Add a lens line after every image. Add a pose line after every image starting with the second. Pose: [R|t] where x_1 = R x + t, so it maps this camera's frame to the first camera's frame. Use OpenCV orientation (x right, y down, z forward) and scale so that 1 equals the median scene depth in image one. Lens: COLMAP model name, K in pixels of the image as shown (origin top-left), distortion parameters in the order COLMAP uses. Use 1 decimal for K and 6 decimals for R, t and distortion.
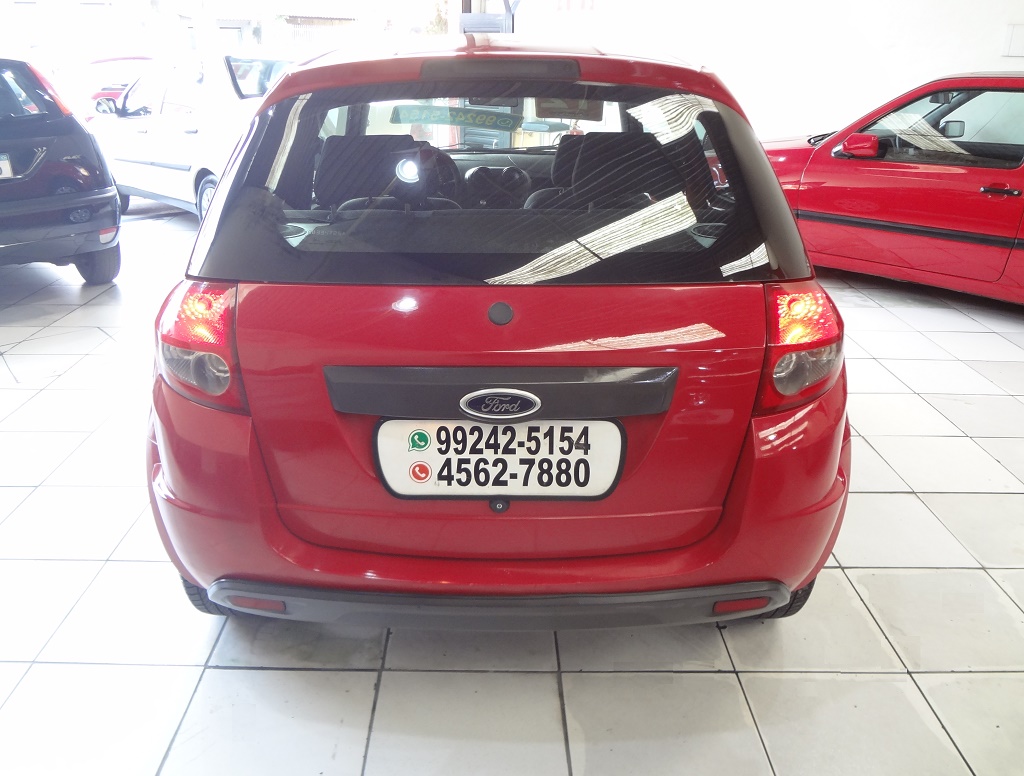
lens RADIAL K [[805.9, 0, 547.4], [0, 805.9, 382.9], [0, 0, 1]] dist [-0.011535, -0.045254]
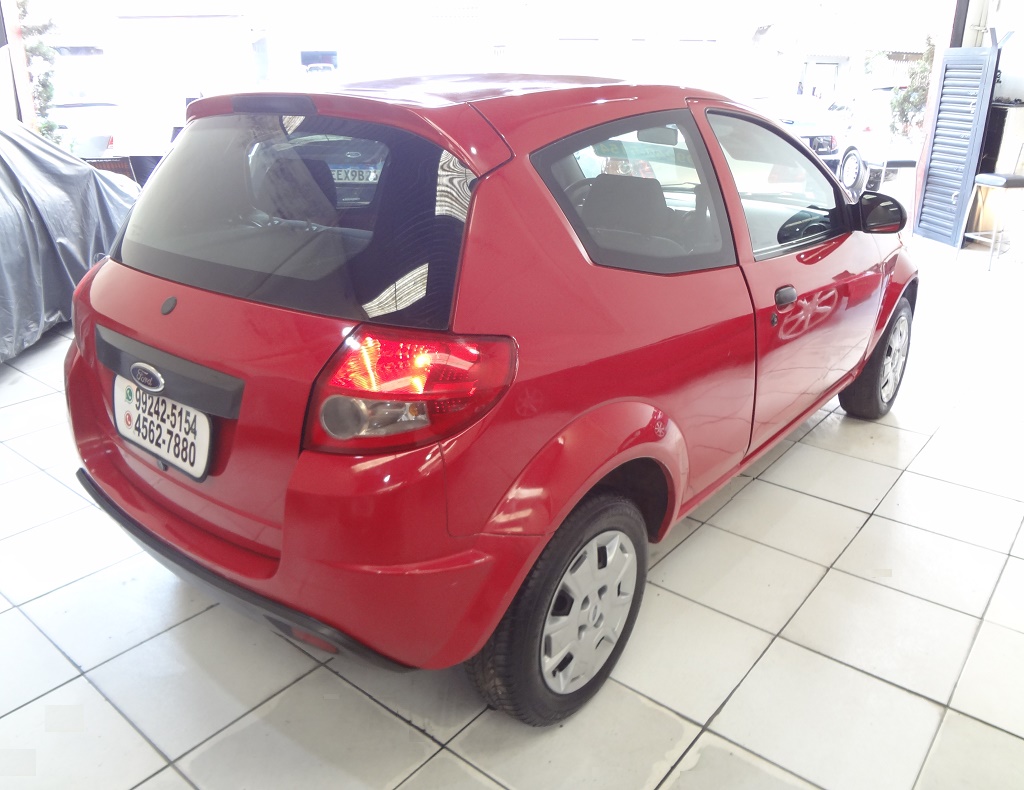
lens RADIAL K [[843.0, 0, 563.3], [0, 843.0, 394.3], [0, 0, 1]] dist [-0.001806, 0.000508]
pose [[0.761956, 0.222607, -0.608169, 0.862987], [-0.249193, 0.967545, 0.041942, -0.114409], [0.597768, 0.119594, 0.792699, 0.262253]]
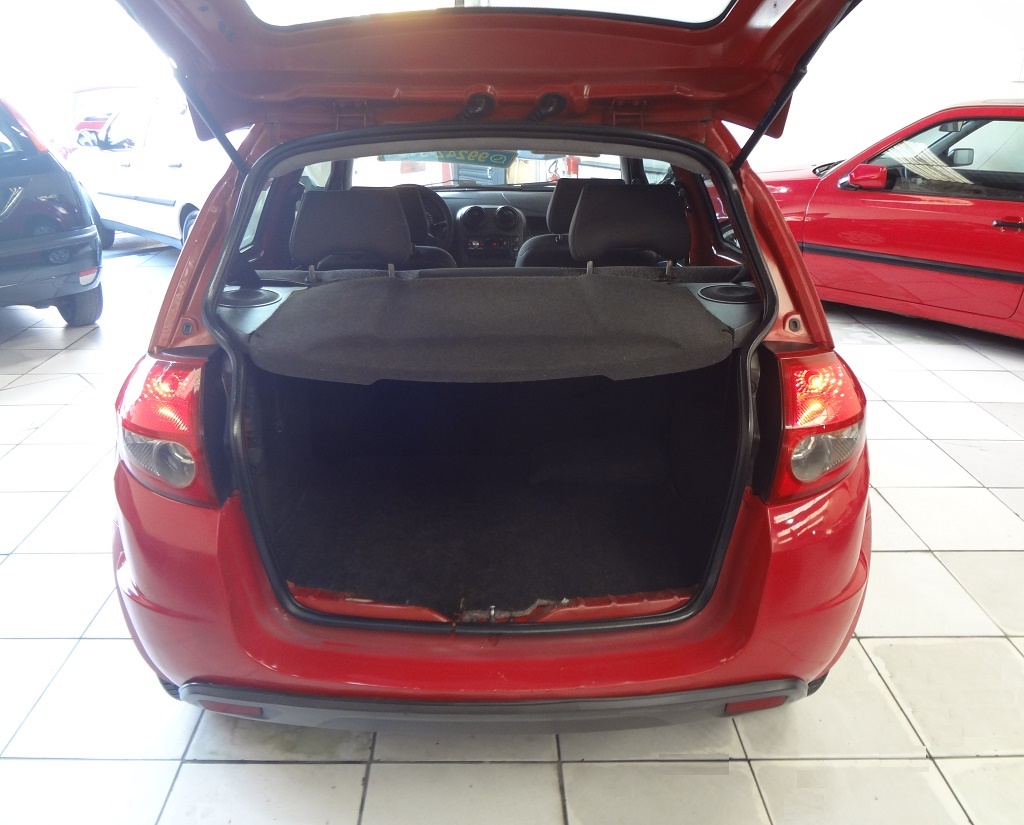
lens RADIAL K [[816.8, 0, 548.1], [0, 816.8, 415.6], [0, 0, 1]] dist [-0.043402, 0.003671]
pose [[0.999955, -0.009178, 0.002417, 0.002601], [0.009150, 0.999897, 0.011018, -0.054748], [-0.002518, -0.010995, 0.999936, 0.060091]]
